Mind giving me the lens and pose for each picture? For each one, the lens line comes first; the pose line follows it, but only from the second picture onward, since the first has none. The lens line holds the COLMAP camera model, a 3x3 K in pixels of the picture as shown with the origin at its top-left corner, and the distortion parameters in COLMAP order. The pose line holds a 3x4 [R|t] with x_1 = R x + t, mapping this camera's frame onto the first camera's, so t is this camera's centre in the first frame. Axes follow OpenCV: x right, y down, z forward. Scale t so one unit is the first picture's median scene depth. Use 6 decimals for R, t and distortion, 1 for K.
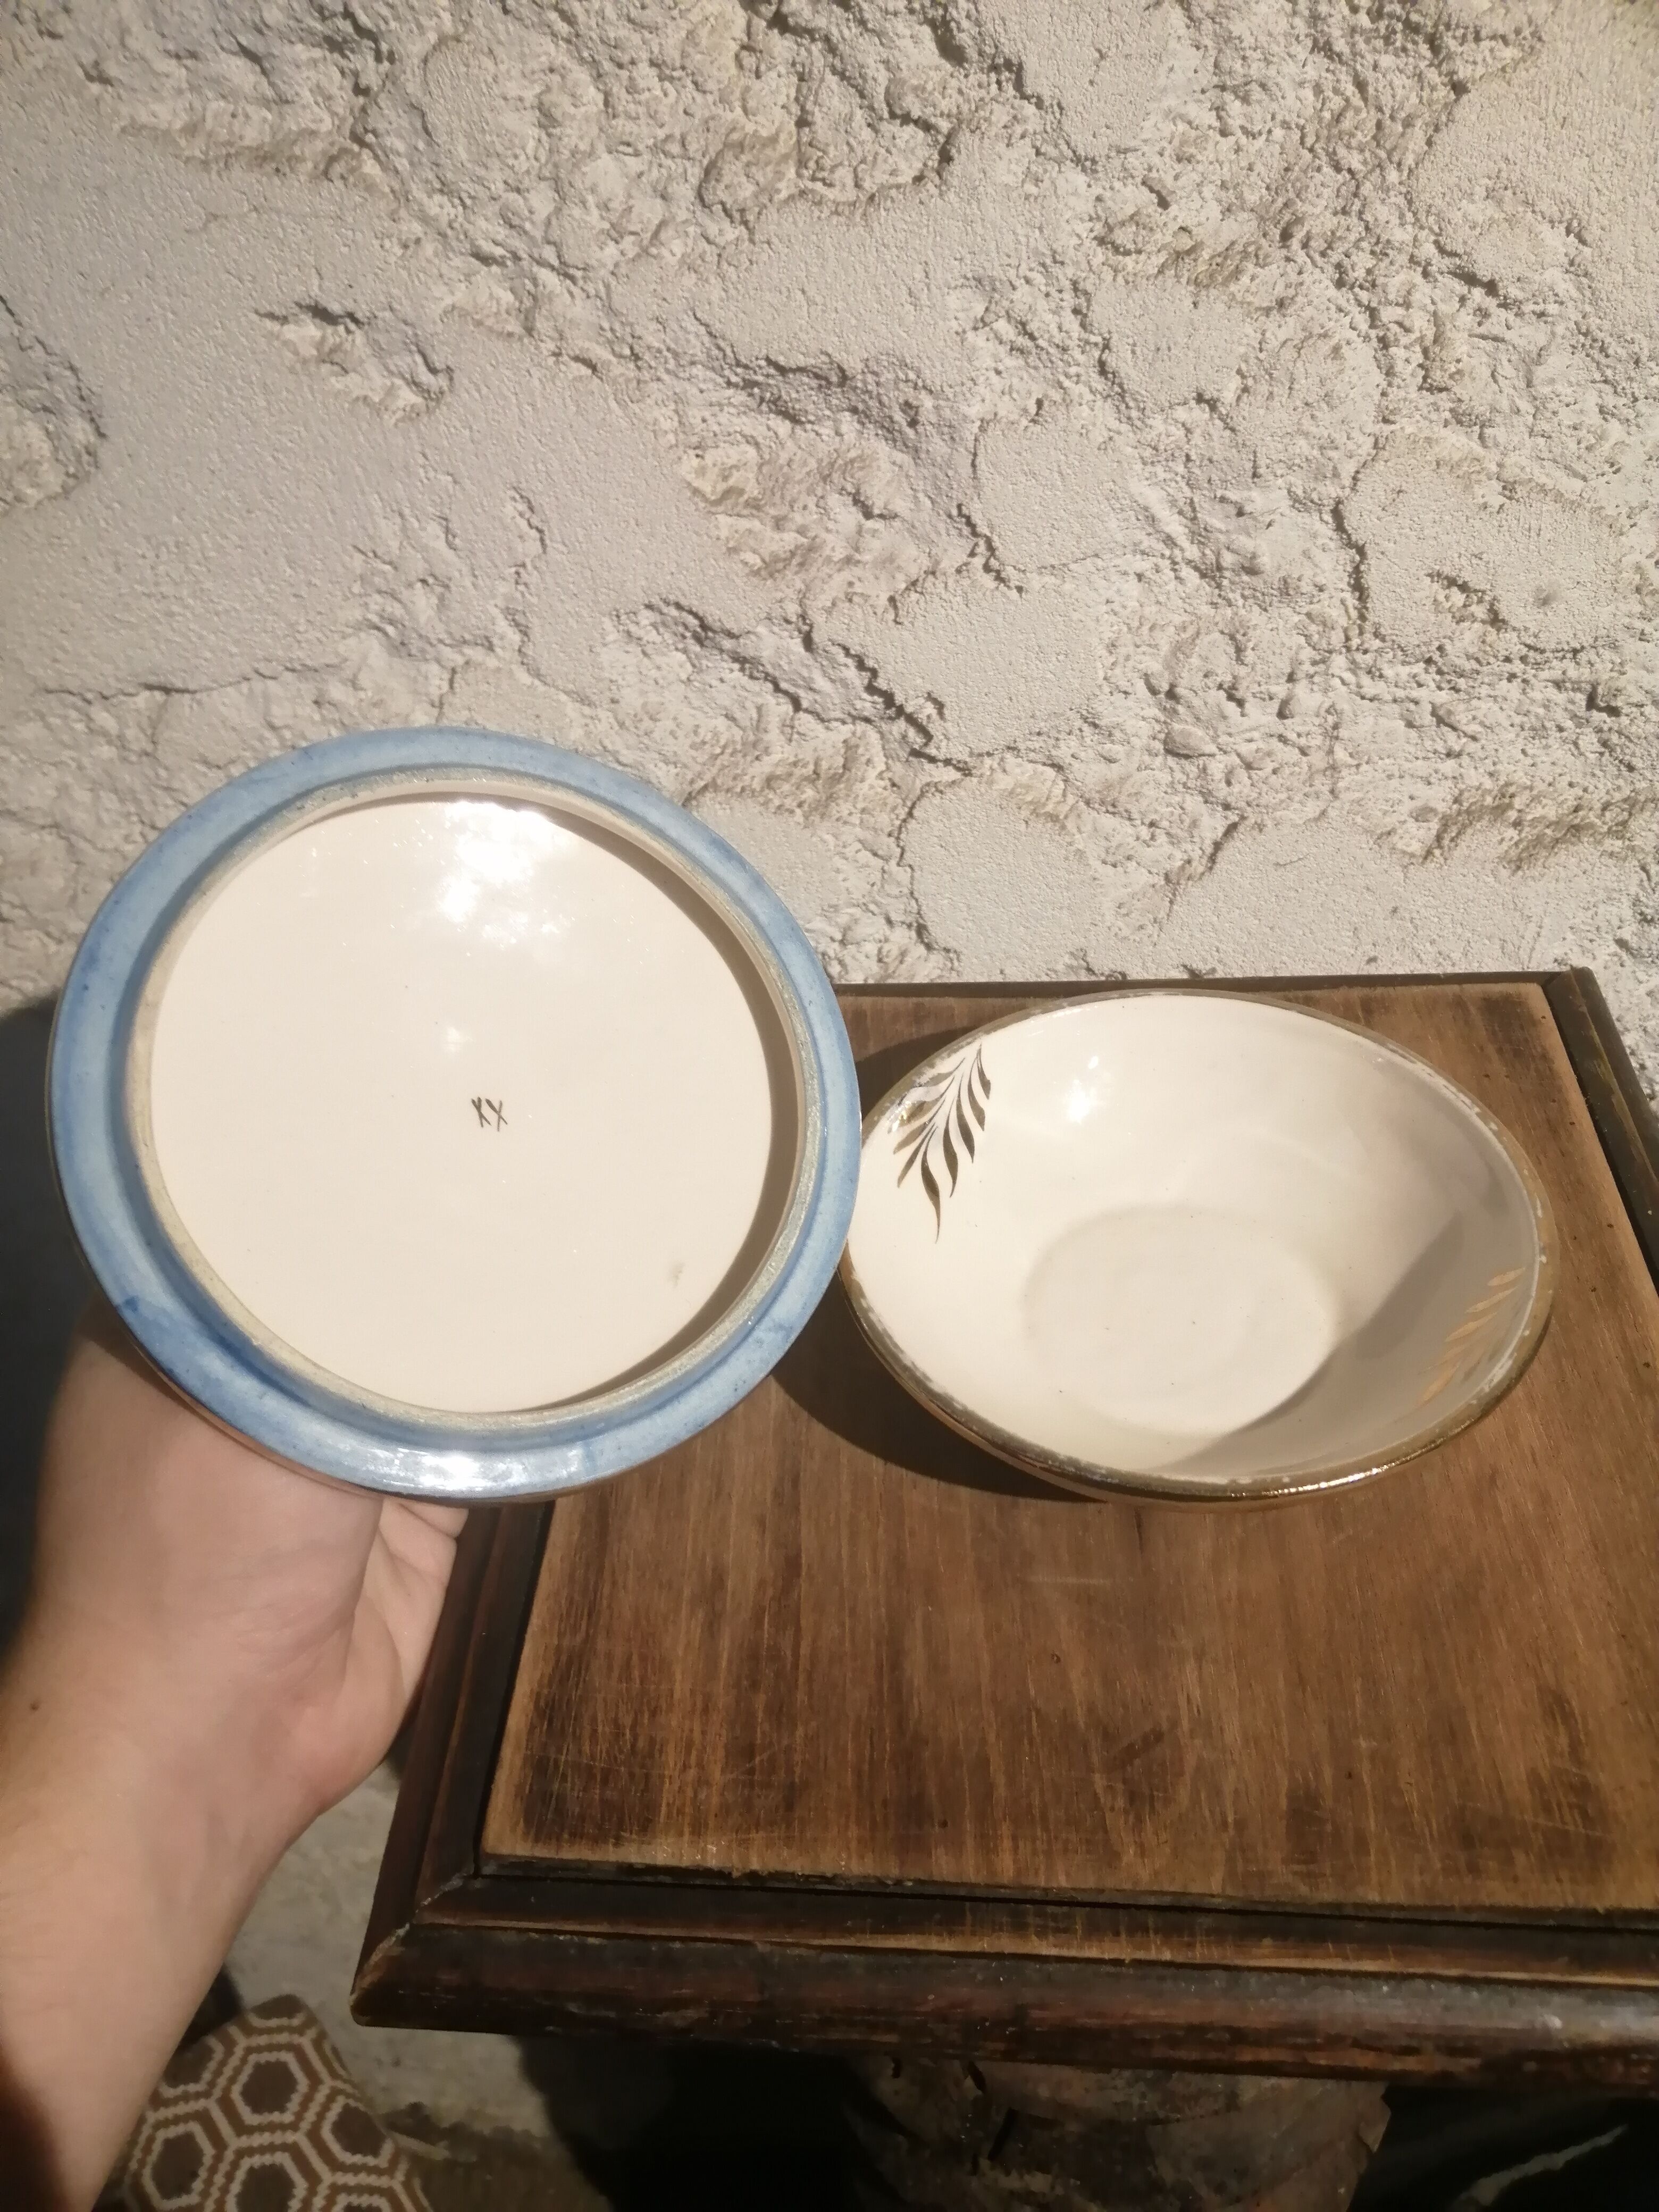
lens RADIAL K [[1774.8, 0, 824.7], [0, 1774.8, 1104.9], [0, 0, 1]] dist [0.074437, -0.145115]
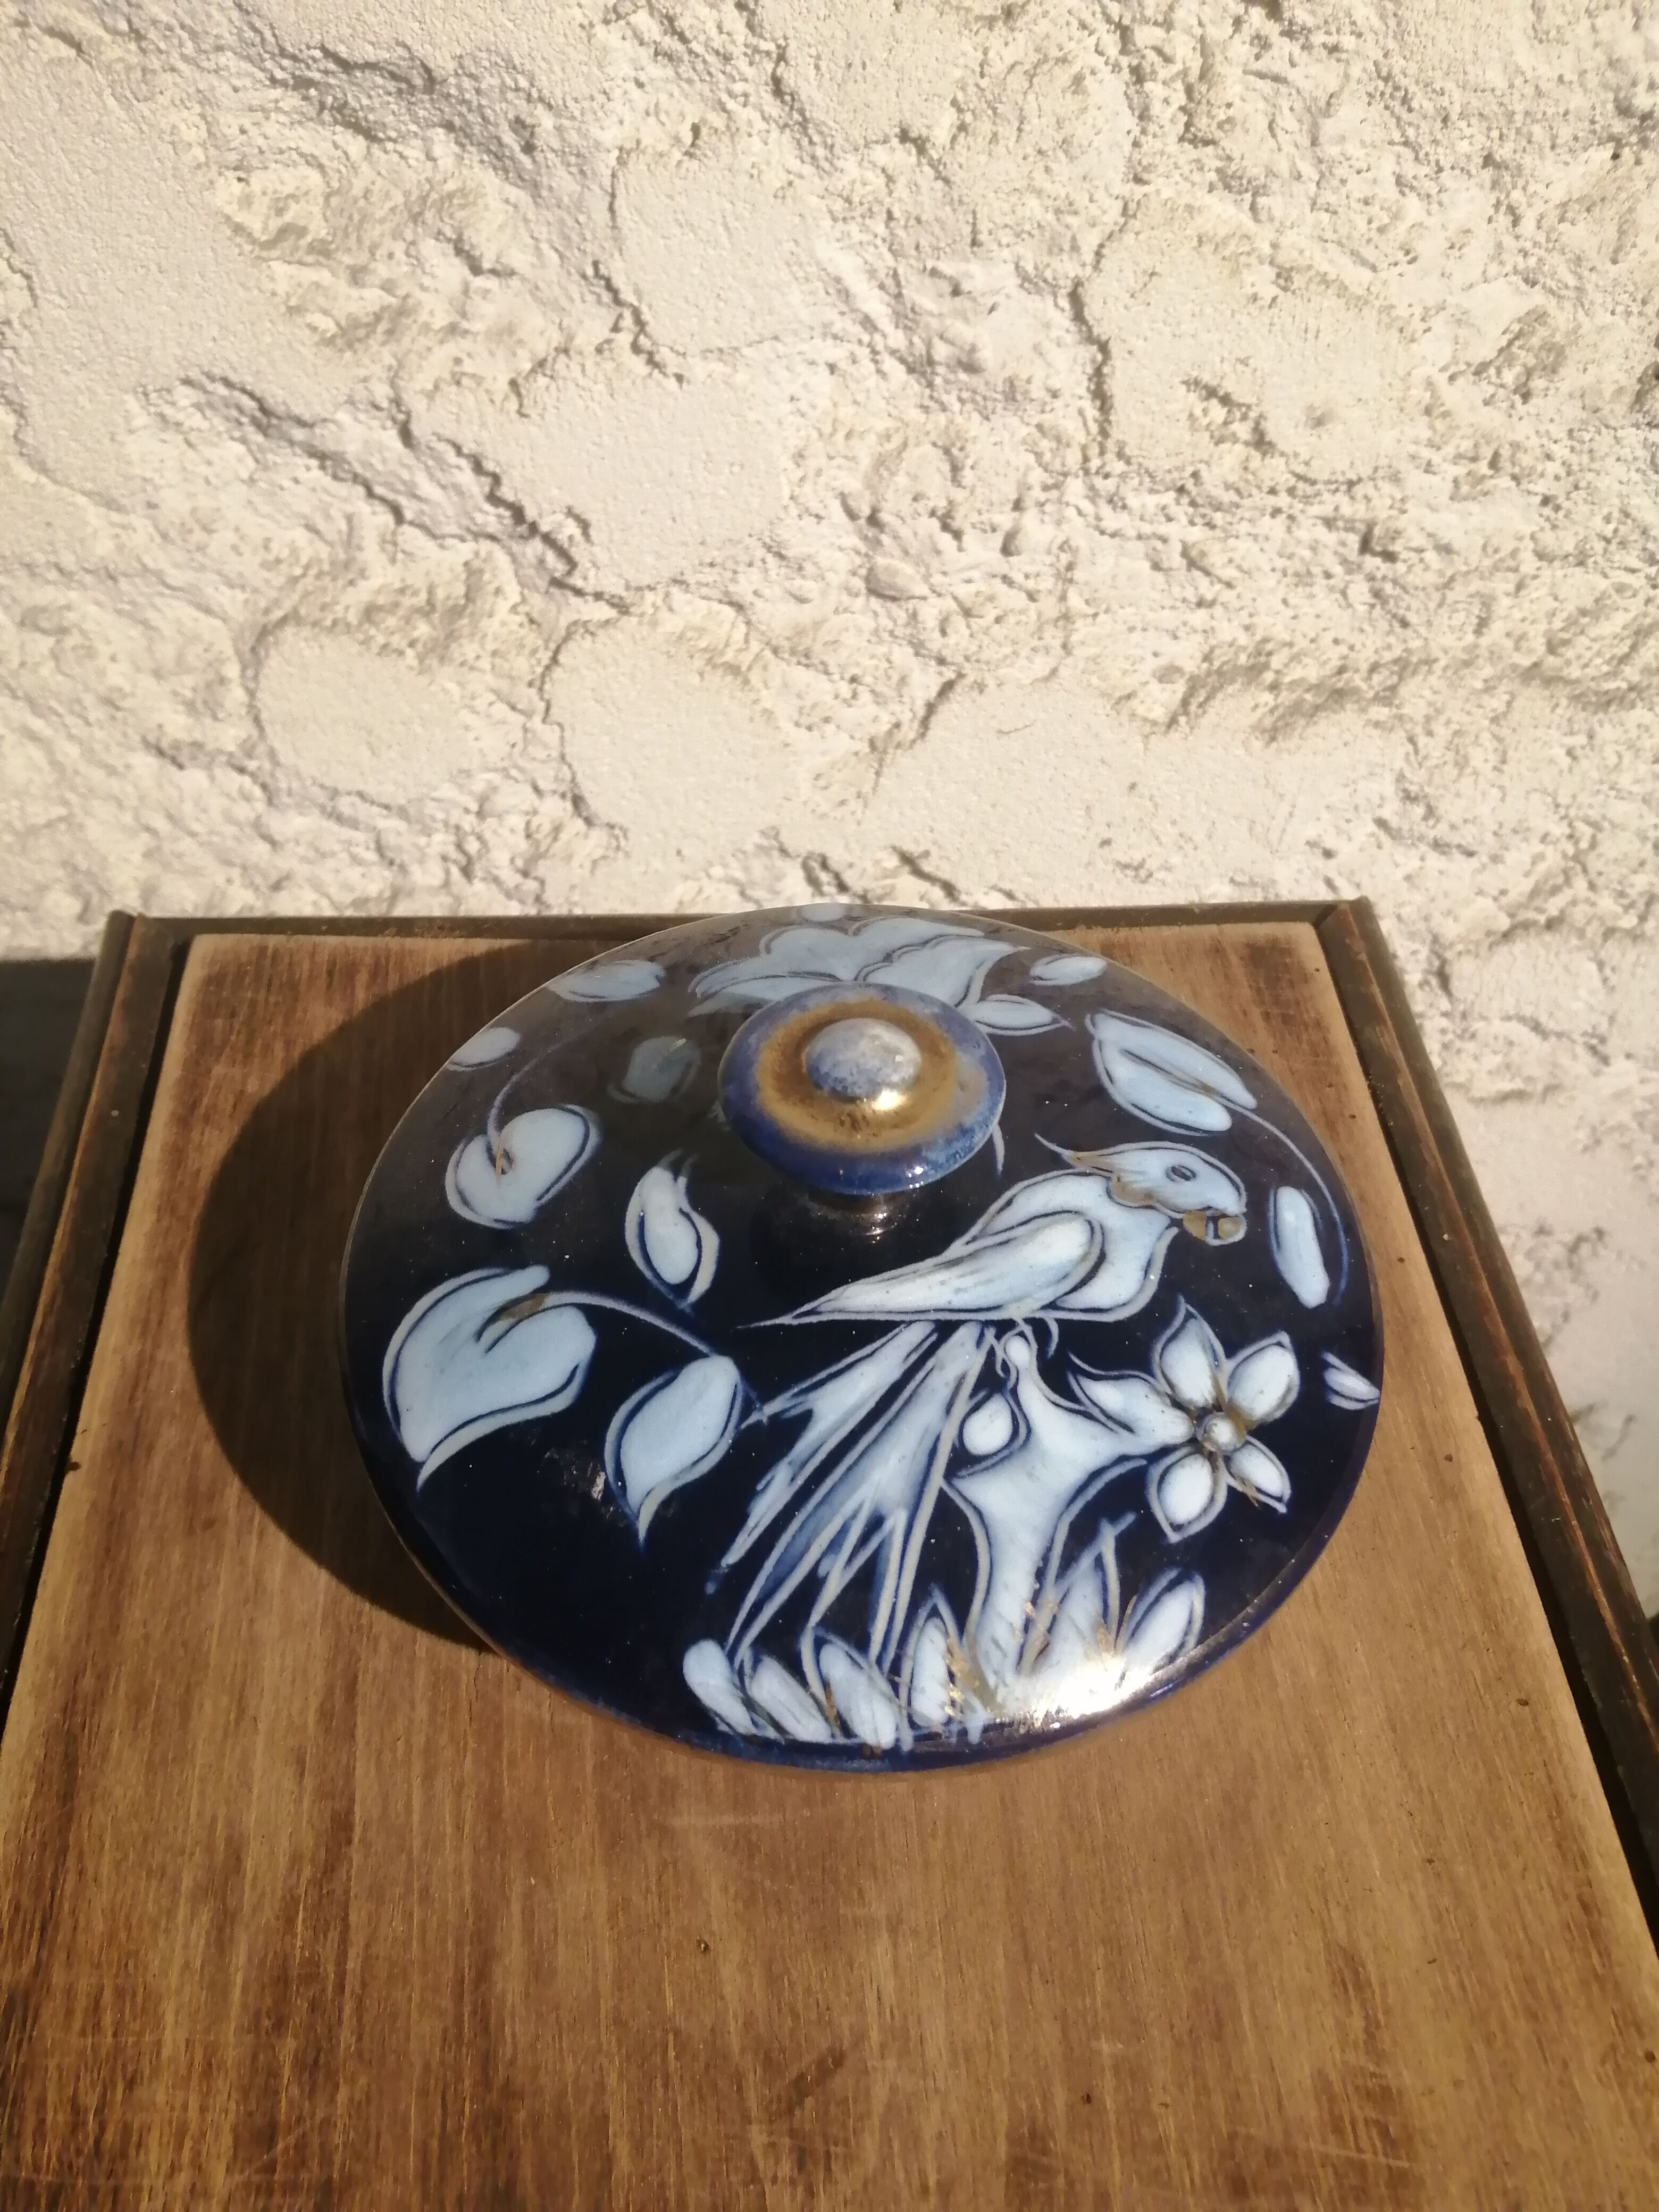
lens RADIAL K [[1786.1, 0, 821.1], [0, 1786.1, 1093.4], [0, 0, 1]] dist [0.057557, -0.129845]
pose [[0.988290, -0.024240, 0.150647, 0.049062], [0.005334, 0.992186, 0.124653, -0.085083], [-0.152492, -0.122389, 0.980697, 0.204526]]
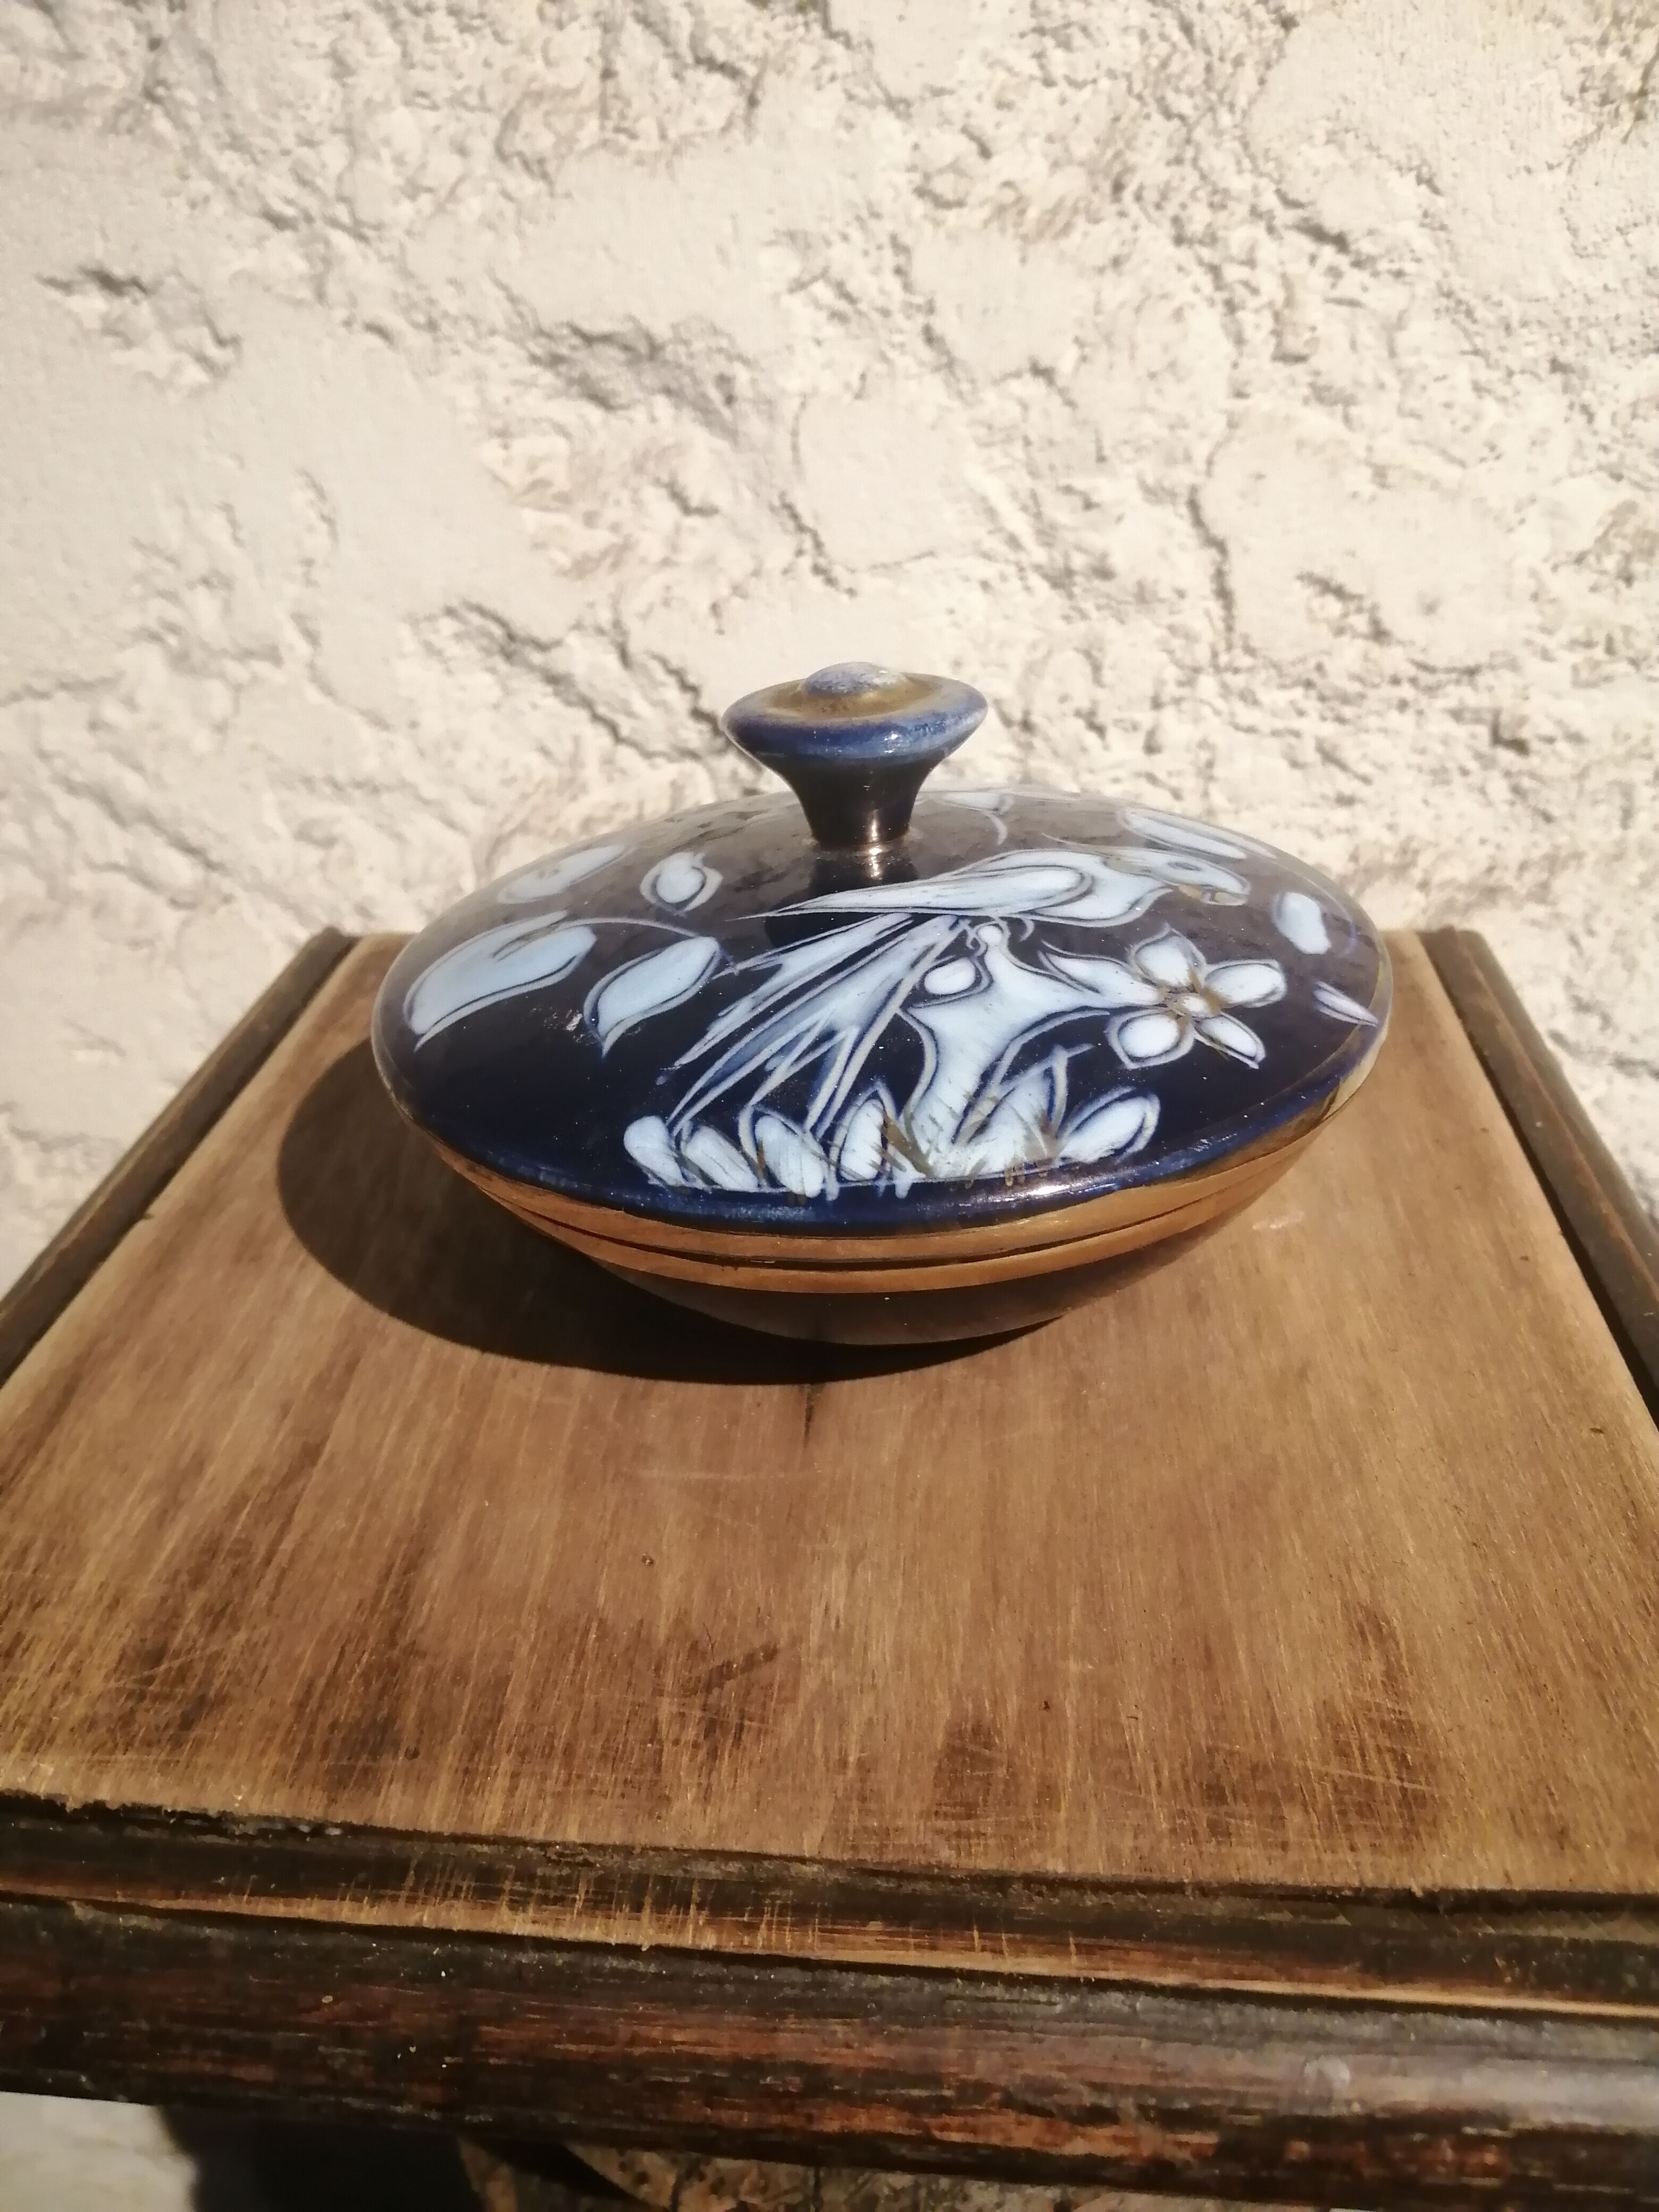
lens RADIAL K [[1784.5, 0, 830.9], [0, 1784.5, 1119.4], [0, 0, 1]] dist [0.084665, -0.185974]
pose [[0.999283, 0.032489, -0.019435, 0.136185], [-0.036131, 0.971726, -0.233330, 0.198931], [0.011305, 0.233865, 0.972203, 0.192852]]
